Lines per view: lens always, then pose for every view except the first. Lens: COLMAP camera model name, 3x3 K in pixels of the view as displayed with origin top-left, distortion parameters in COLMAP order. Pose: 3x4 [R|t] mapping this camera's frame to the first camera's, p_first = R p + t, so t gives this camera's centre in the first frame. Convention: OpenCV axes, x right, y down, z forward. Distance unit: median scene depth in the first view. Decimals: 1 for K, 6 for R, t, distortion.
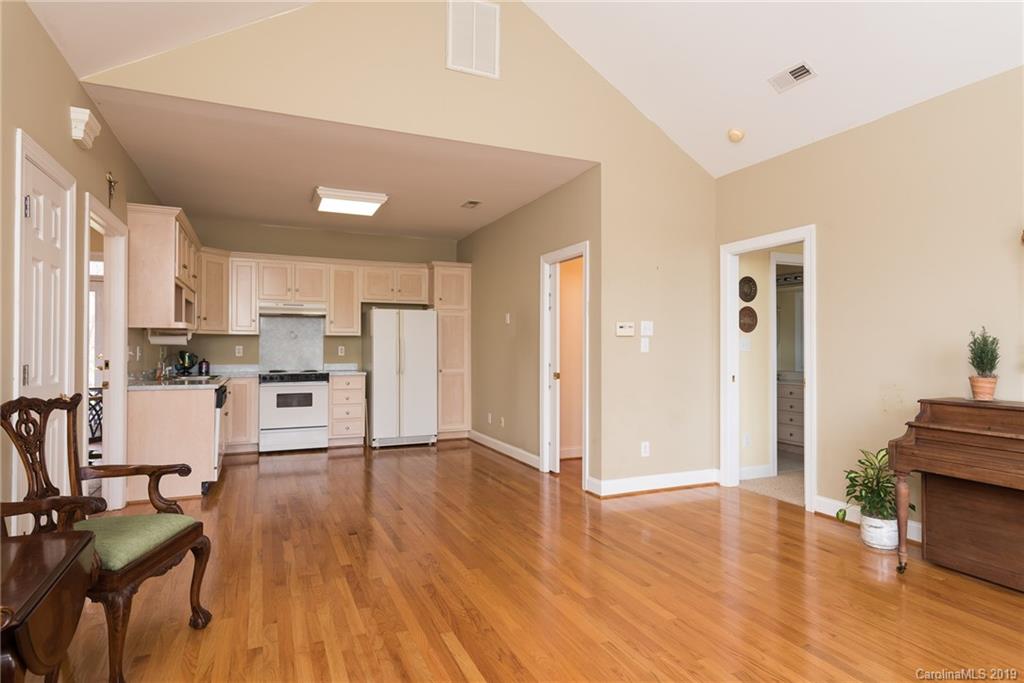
lens RADIAL K [[553.2, 0, 512.0], [0, 553.2, 341.5], [0, 0, 1]] dist [0.001578, 0.000279]
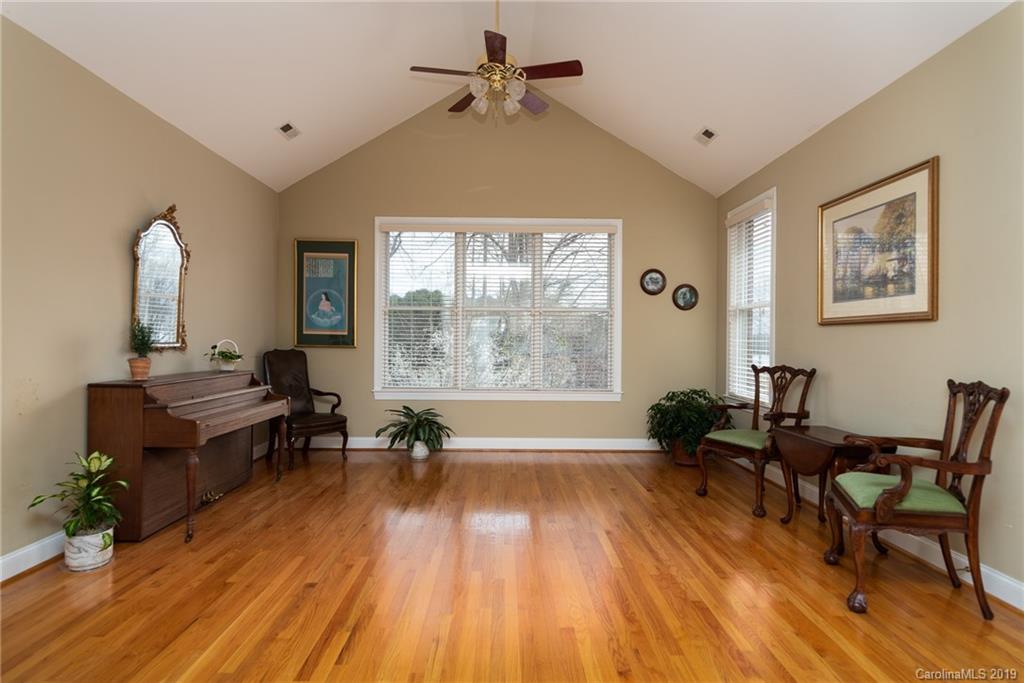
lens RADIAL K [[553.2, 0, 512.0], [0, 553.2, 341.5], [0, 0, 1]] dist [0.001578, 0.000279]
pose [[-0.916893, -0.011376, 0.398971, -0.298424], [-0.012837, 0.999917, -0.000990, 0.020318], [-0.398926, -0.006030, -0.916963, 1.716351]]
